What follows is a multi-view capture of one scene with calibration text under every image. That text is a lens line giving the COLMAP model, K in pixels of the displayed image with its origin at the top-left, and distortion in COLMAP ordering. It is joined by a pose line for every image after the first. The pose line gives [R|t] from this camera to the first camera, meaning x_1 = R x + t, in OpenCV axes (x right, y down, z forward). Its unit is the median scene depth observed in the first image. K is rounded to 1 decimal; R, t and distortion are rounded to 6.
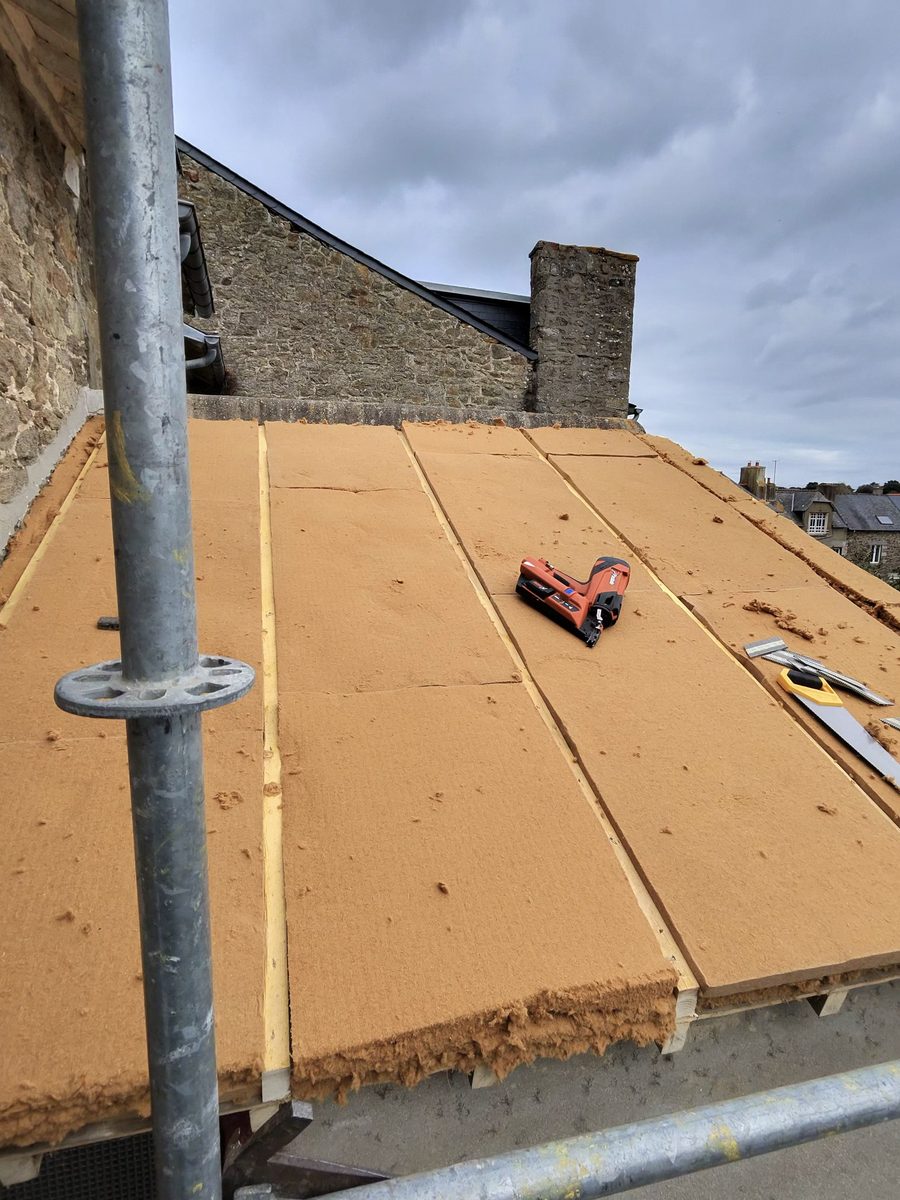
lens RADIAL K [[679.1, 0, 449.2], [0, 679.1, 600.9], [0, 0, 1]] dist [0.002468, 0.000303]
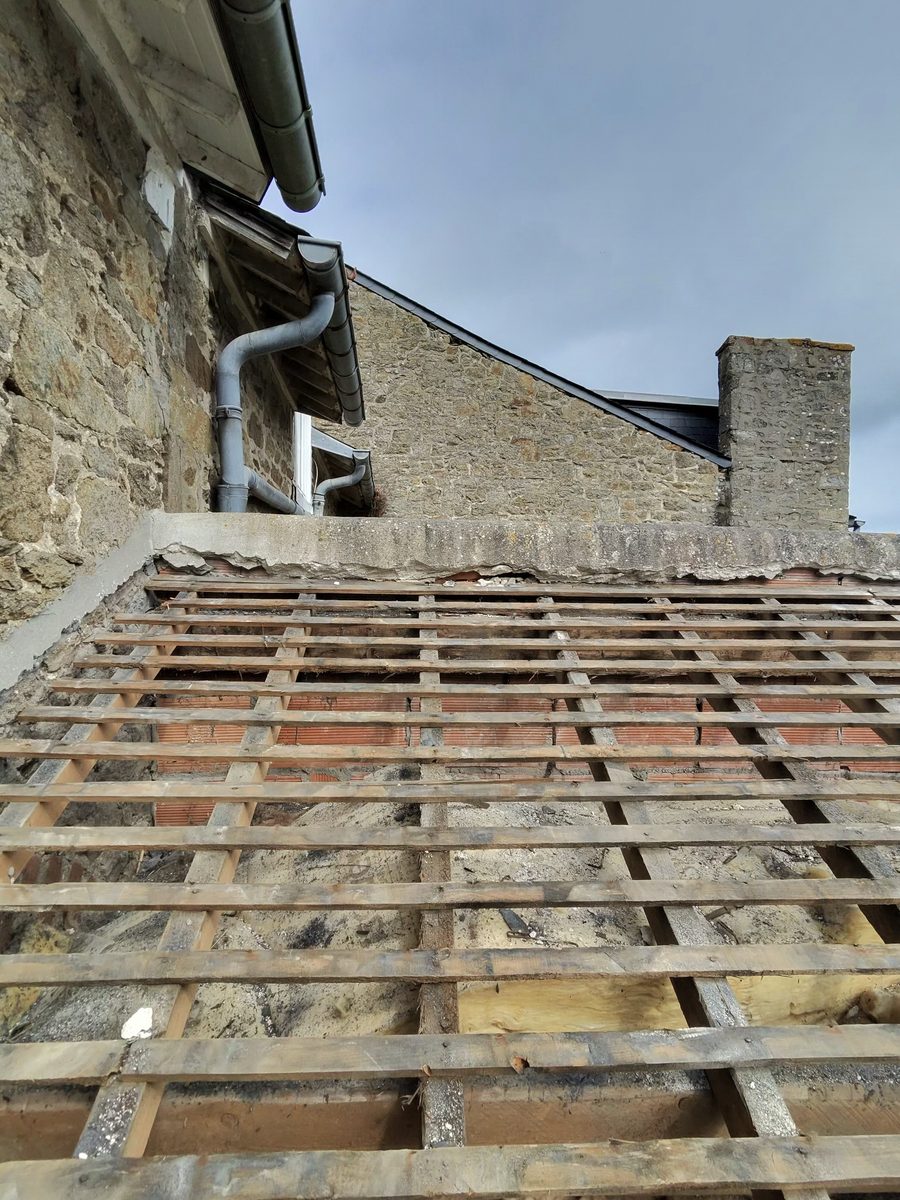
lens RADIAL K [[679.1, 0, 450.6], [0, 679.1, 599.8], [0, 0, 1]] dist [0.002468, 0.000303]
pose [[0.980843, -0.001326, -0.194795, -0.050438], [-0.031247, 0.985958, -0.164046, -0.047305], [0.192277, 0.166990, 0.967028, 0.157136]]
